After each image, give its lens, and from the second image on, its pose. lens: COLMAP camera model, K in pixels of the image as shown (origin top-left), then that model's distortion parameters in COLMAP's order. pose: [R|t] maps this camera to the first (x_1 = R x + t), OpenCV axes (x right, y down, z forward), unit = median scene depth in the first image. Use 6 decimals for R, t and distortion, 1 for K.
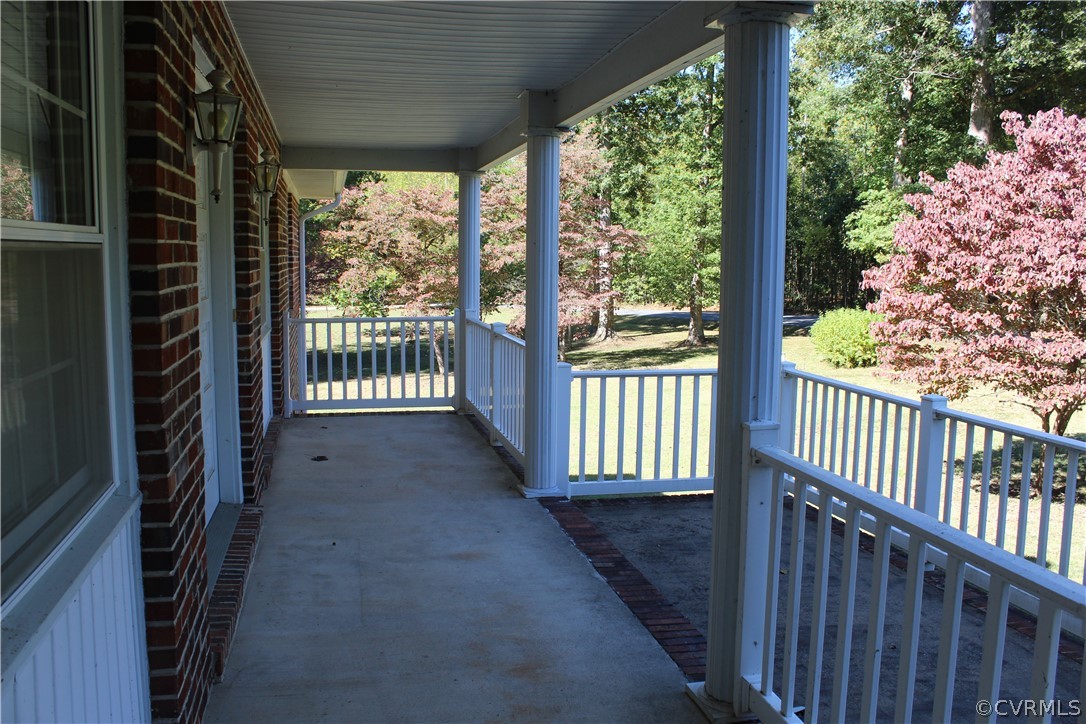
lens RADIAL K [[916.4, 0, 554.4], [0, 916.4, 355.8], [0, 0, 1]] dist [-0.169596, 0.134659]
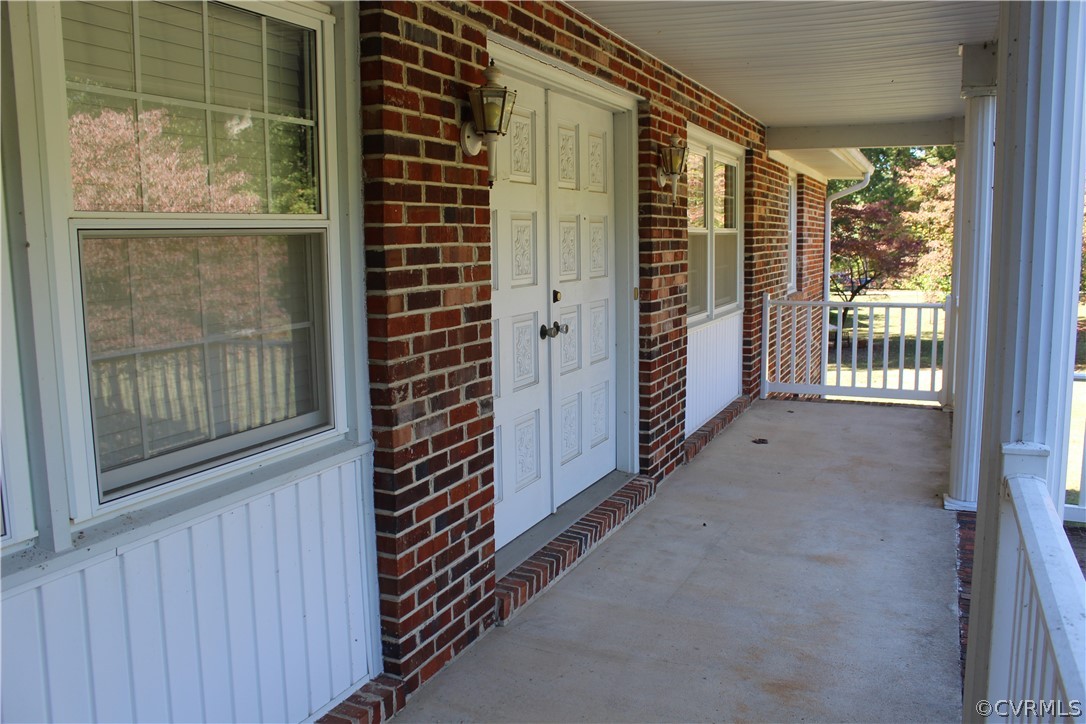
lens RADIAL K [[916.4, 0, 547.4], [0, 916.4, 358.0], [0, 0, 1]] dist [-0.169596, 0.134659]
pose [[0.786675, 0.061729, -0.614274, 0.220481], [-0.048709, 0.998093, 0.037919, -0.005567], [0.615443, 0.000090, 0.788181, 0.097252]]
